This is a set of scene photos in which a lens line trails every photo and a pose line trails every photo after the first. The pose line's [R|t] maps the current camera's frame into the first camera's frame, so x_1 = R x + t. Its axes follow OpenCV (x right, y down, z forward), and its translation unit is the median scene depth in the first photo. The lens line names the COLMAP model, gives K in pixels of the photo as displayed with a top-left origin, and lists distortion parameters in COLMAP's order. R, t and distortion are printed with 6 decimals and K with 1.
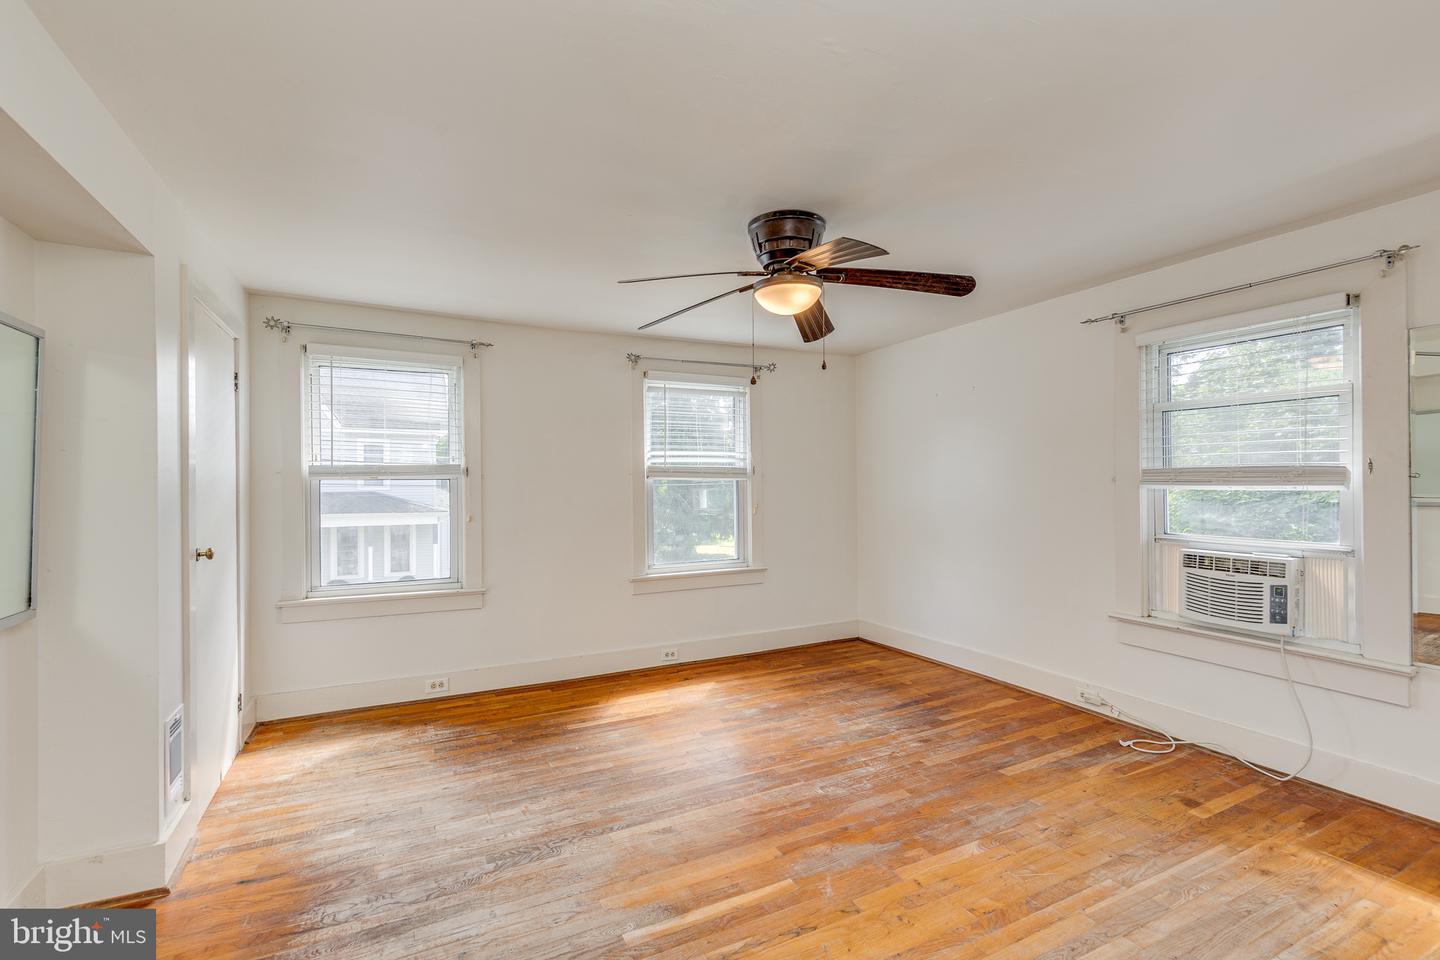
lens RADIAL K [[650.1, 0, 717.6], [0, 650.1, 474.8], [0, 0, 1]] dist [0.003046, -0.000418]
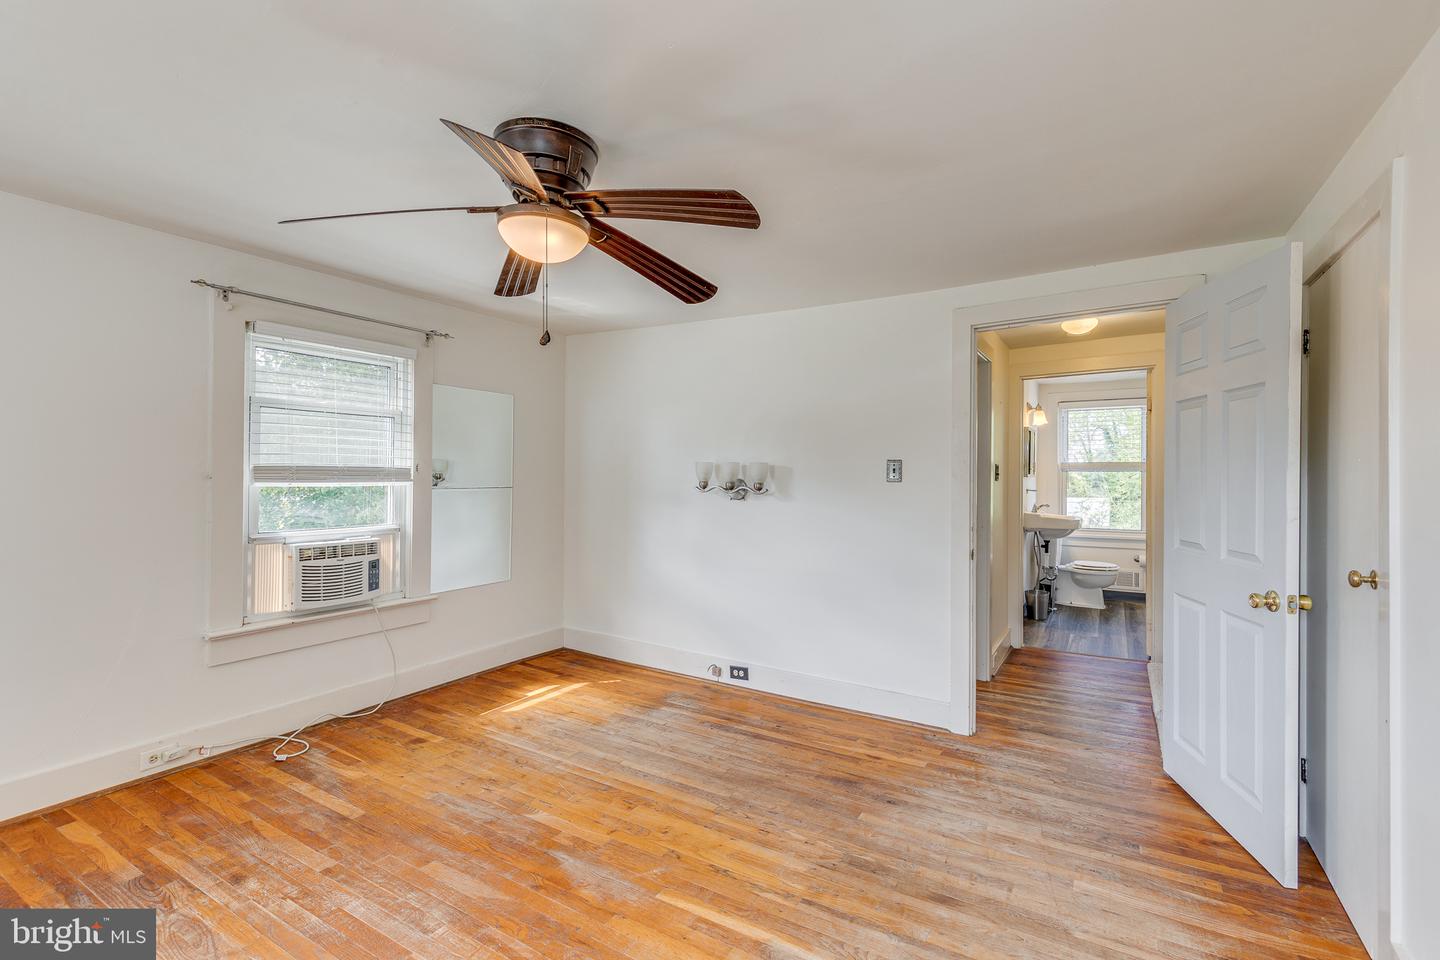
lens RADIAL K [[650.1, 0, 717.6], [0, 650.1, 474.8], [0, 0, 1]] dist [0.003046, -0.000418]
pose [[-0.531662, 0.001273, 0.846956, -0.552306], [-0.008992, 0.999934, -0.007147, 0.005253], [-0.846909, -0.011416, -0.531615, 1.061945]]
